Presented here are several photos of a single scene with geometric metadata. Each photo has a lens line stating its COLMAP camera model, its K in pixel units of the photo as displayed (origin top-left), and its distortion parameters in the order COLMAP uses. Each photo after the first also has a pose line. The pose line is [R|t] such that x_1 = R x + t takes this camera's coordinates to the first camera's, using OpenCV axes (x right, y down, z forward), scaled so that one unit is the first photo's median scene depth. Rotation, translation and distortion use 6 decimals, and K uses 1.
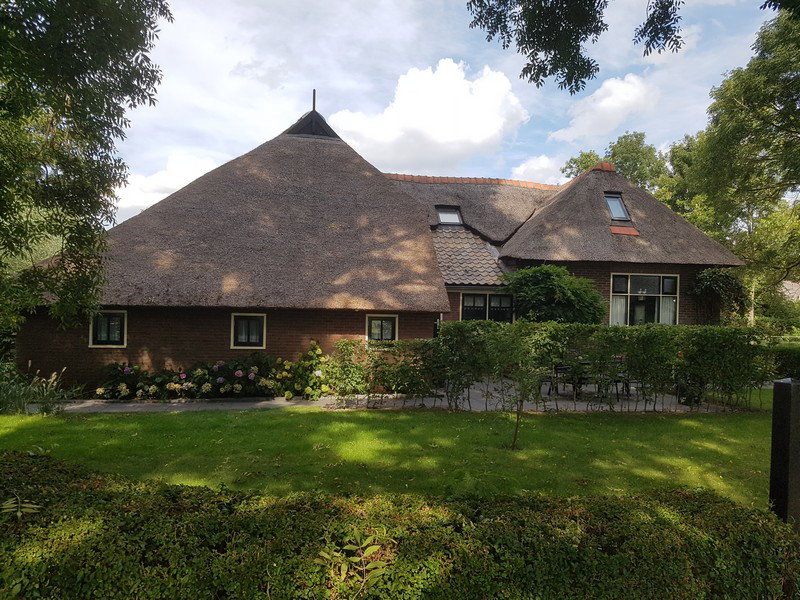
lens RADIAL K [[629.7, 0, 395.7], [0, 629.7, 316.0], [0, 0, 1]] dist [0.265788, -0.511660]
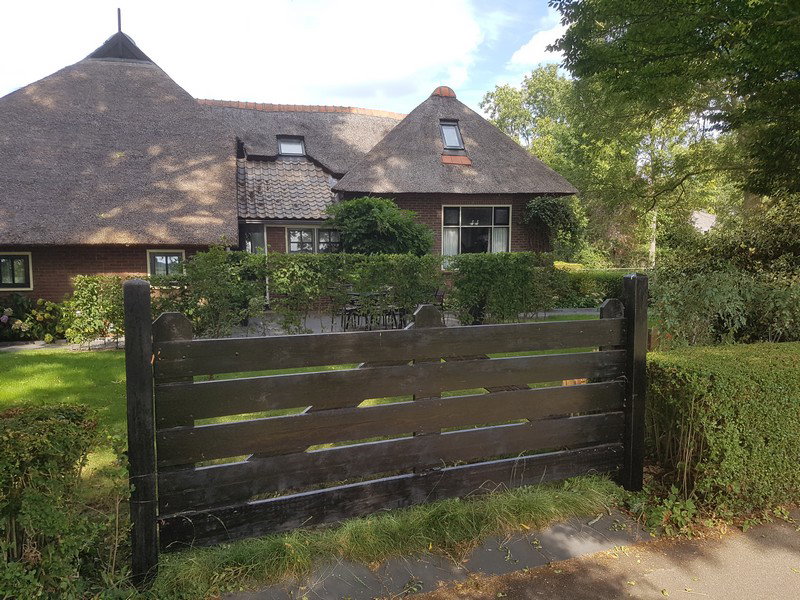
lens RADIAL K [[623.3, 0, 403.2], [0, 623.3, 329.8], [0, 0, 1]] dist [0.189888, -0.316005]
pose [[0.998223, -0.034933, 0.048275, 0.268868], [0.029628, 0.993865, 0.106556, 0.024013], [-0.051702, -0.104937, 0.993134, 0.032672]]
